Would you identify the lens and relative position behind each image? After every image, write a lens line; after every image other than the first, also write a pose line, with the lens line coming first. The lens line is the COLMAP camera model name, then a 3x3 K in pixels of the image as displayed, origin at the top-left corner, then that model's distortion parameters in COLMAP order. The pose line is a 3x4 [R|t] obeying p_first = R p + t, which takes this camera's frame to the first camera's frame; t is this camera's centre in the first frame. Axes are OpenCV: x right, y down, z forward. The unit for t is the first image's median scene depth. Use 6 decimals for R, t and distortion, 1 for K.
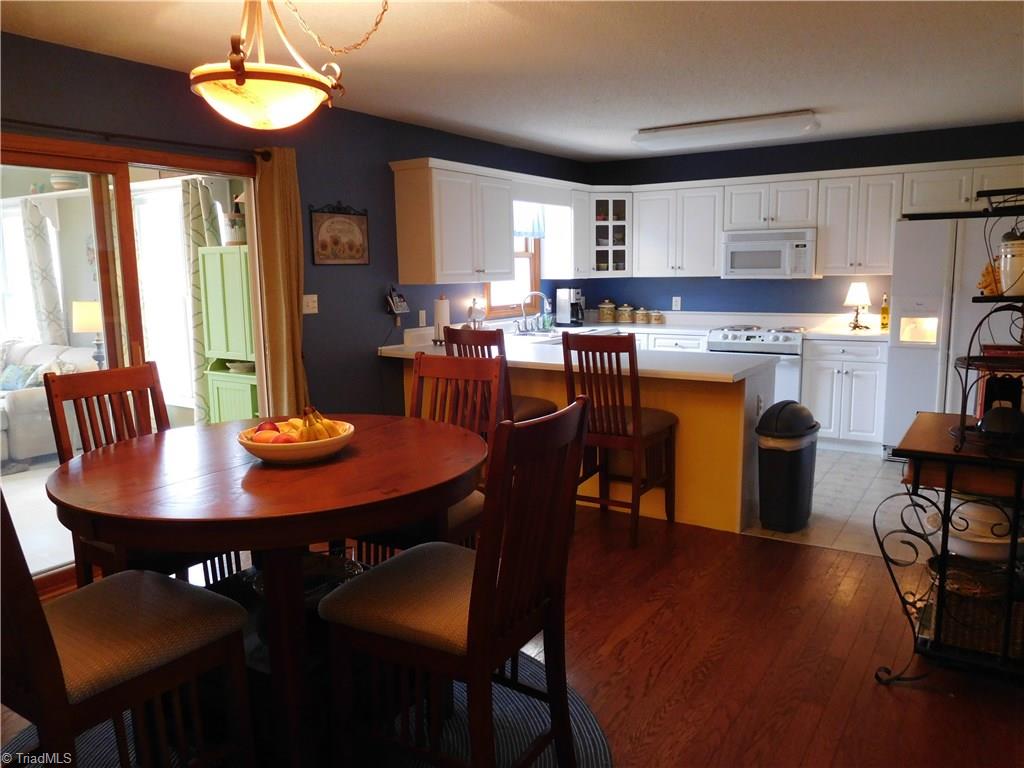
lens RADIAL K [[759.3, 0, 512.5], [0, 759.3, 384.5], [0, 0, 1]] dist [-0.025666, 0.007034]
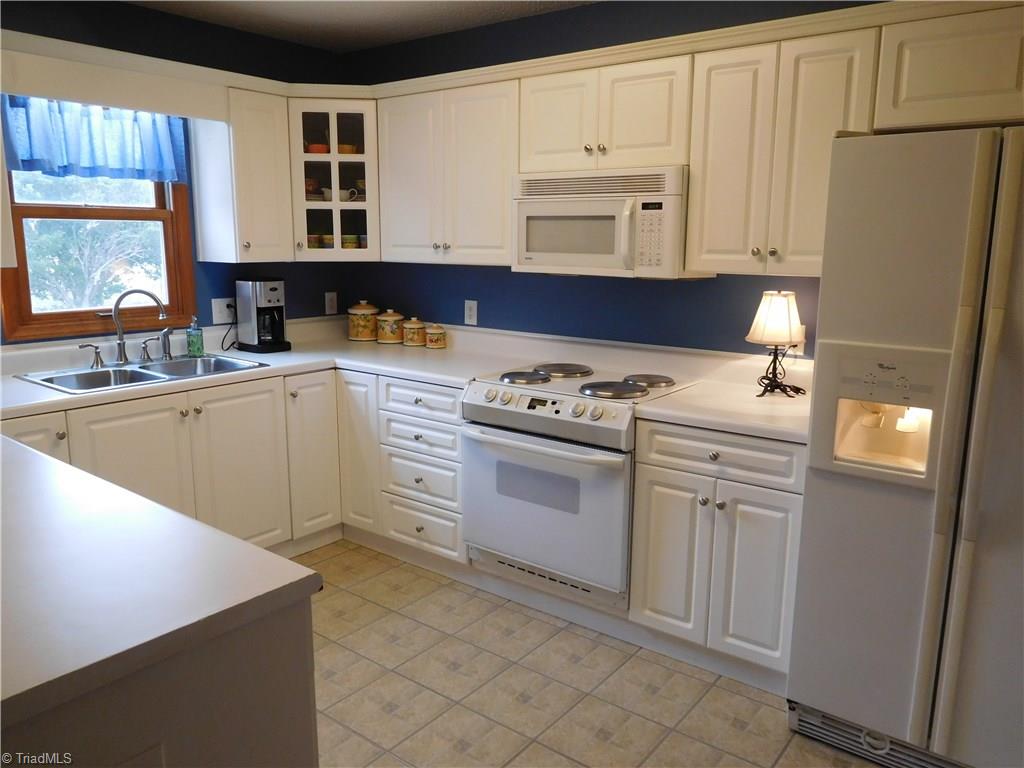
lens RADIAL K [[759.3, 0, 516.0], [0, 759.3, 384.2], [0, 0, 1]] dist [-0.025666, 0.007034]
pose [[0.997786, 0.038007, -0.054583, 0.294299], [-0.035900, 0.998591, 0.039081, -0.081972], [0.055991, -0.037035, 0.997744, 0.483232]]
